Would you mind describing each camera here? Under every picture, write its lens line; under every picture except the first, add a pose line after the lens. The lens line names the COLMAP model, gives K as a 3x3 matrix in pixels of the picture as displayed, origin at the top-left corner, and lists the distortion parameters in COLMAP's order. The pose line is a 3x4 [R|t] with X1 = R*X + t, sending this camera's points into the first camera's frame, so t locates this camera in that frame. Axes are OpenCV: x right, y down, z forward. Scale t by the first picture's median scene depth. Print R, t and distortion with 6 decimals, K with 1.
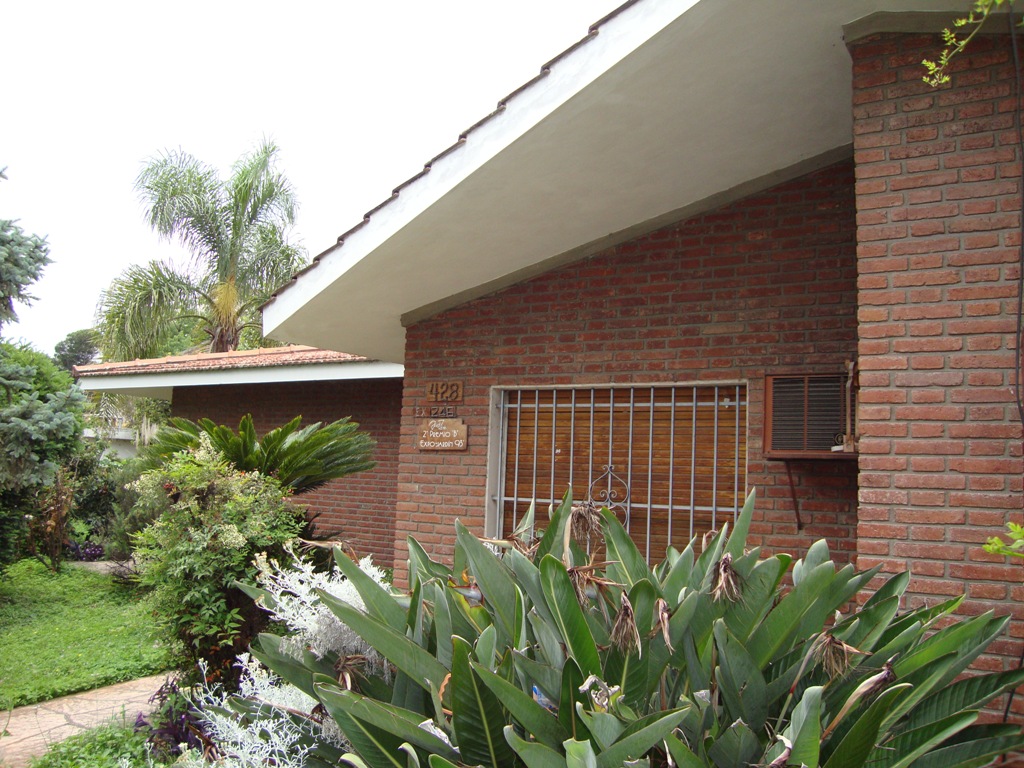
lens RADIAL K [[893.9, 0, 510.2], [0, 893.9, 378.5], [0, 0, 1]] dist [-0.200427, 0.204058]
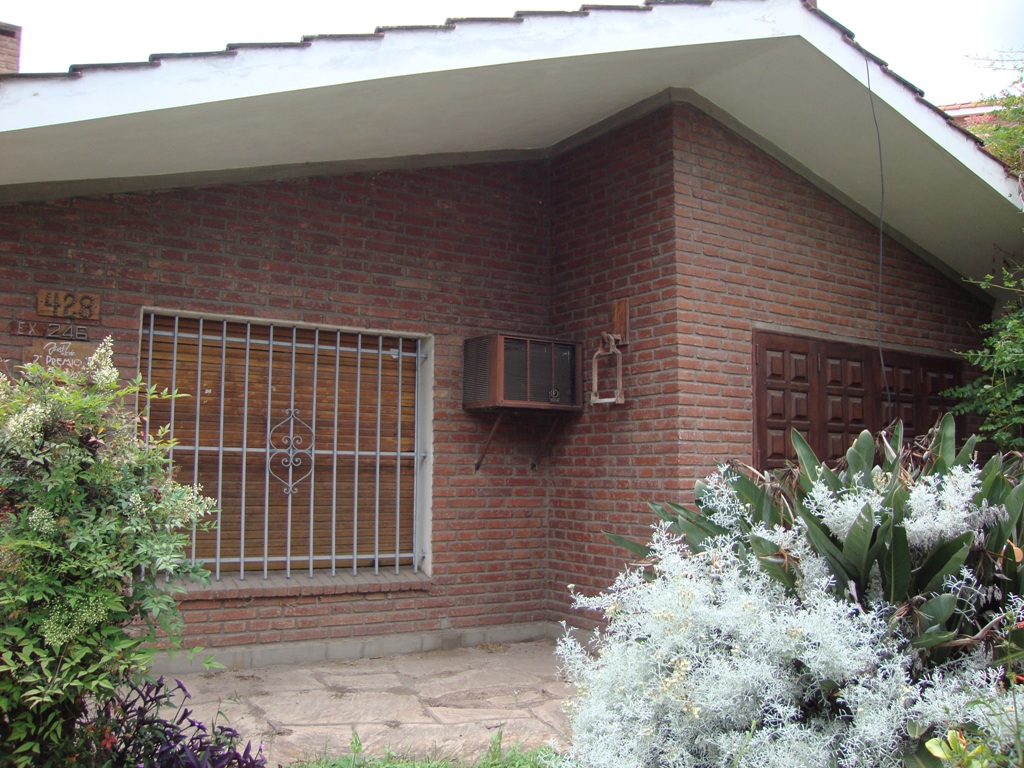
lens RADIAL K [[893.9, 0, 510.2], [0, 893.9, 378.5], [0, 0, 1]] dist [-0.200427, 0.204058]
pose [[0.441651, 0.056424, 0.895411, -0.626275], [-0.093681, 0.995465, -0.016522, 0.060532], [-0.892283, -0.076586, 0.444934, 0.396505]]
